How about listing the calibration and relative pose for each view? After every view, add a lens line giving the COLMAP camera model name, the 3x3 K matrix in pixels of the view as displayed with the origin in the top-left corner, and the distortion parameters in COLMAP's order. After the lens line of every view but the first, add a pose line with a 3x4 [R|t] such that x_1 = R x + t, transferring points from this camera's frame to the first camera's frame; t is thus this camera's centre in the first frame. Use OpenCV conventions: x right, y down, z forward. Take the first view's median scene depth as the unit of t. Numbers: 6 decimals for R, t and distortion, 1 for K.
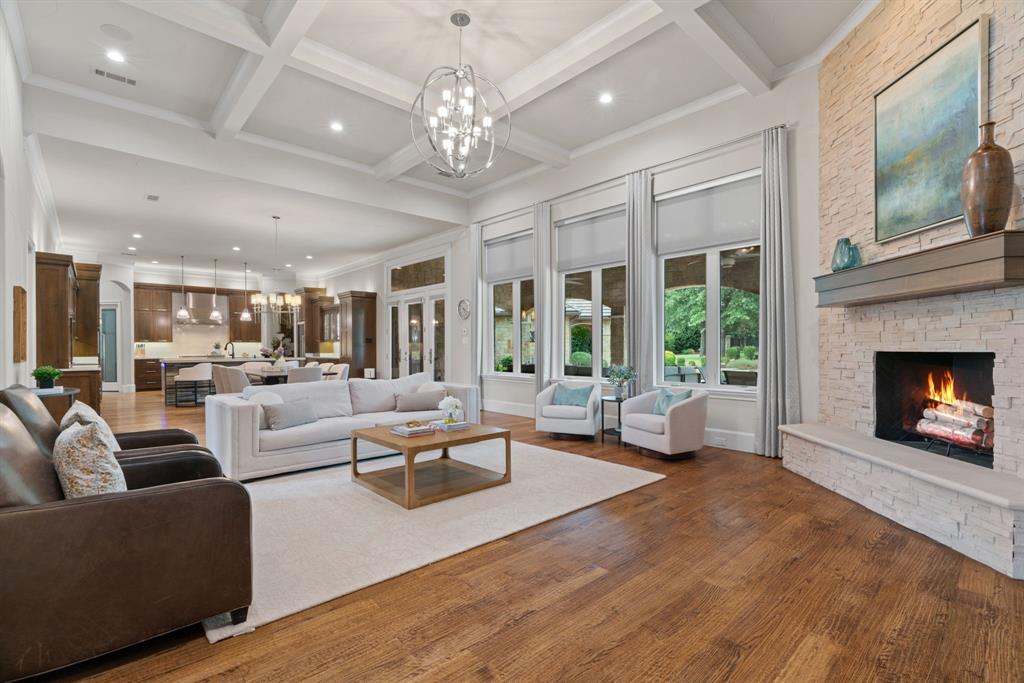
lens RADIAL K [[461.7, 0, 515.9], [0, 461.7, 343.7], [0, 0, 1]] dist [-0.002243, -0.000152]
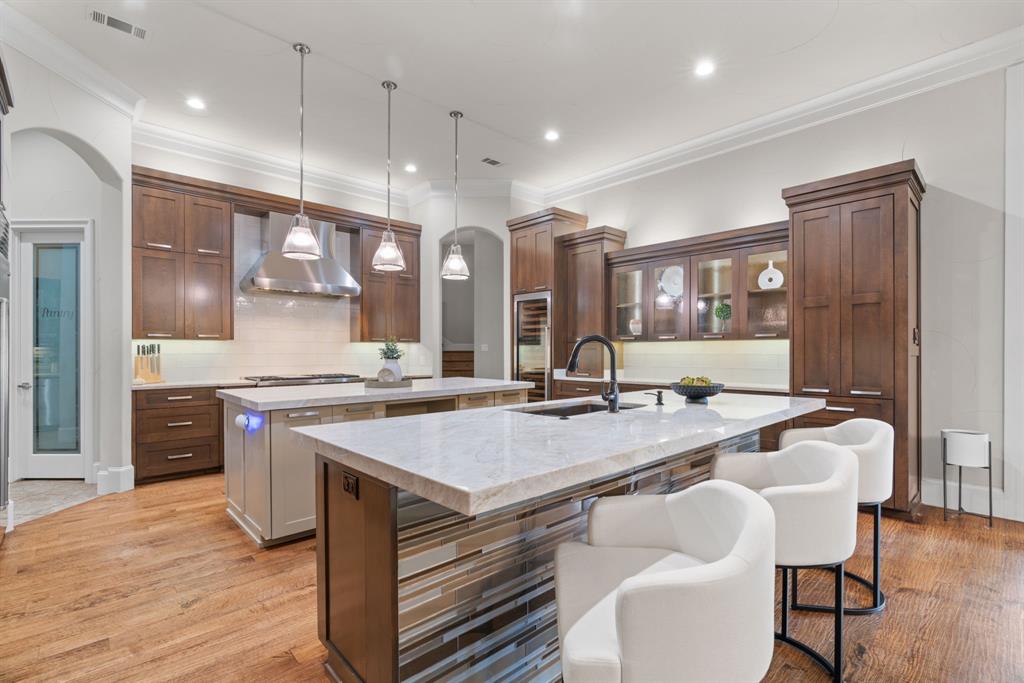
lens RADIAL K [[461.7, 0, 515.9], [0, 461.7, 343.7], [0, 0, 1]] dist [-0.002243, -0.000152]
pose [[0.999912, 0.003310, 0.012853, -0.542741], [-0.003188, 0.999950, -0.009496, 0.002104], [-0.012884, 0.009454, 0.999872, 0.648863]]
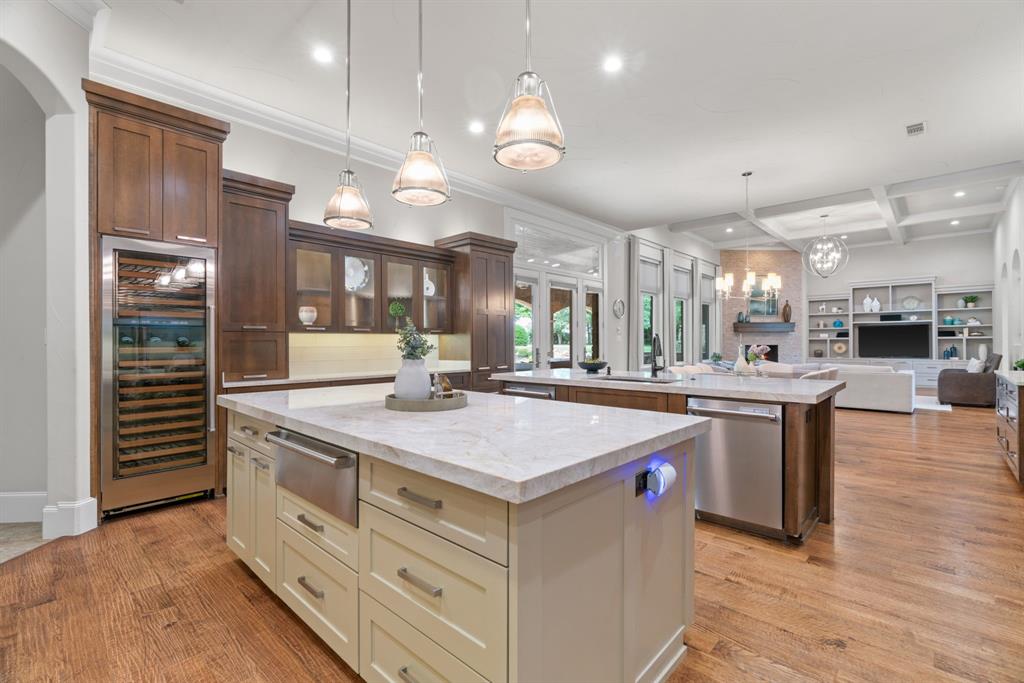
lens RADIAL K [[461.7, 0, 515.9], [0, 461.7, 343.7], [0, 0, 1]] dist [-0.002243, -0.000152]
pose [[-0.083701, -0.006436, 0.996470, -0.825171], [-0.000160, 0.999979, 0.006446, 0.002365], [-0.996491, 0.000380, -0.083701, 0.966789]]
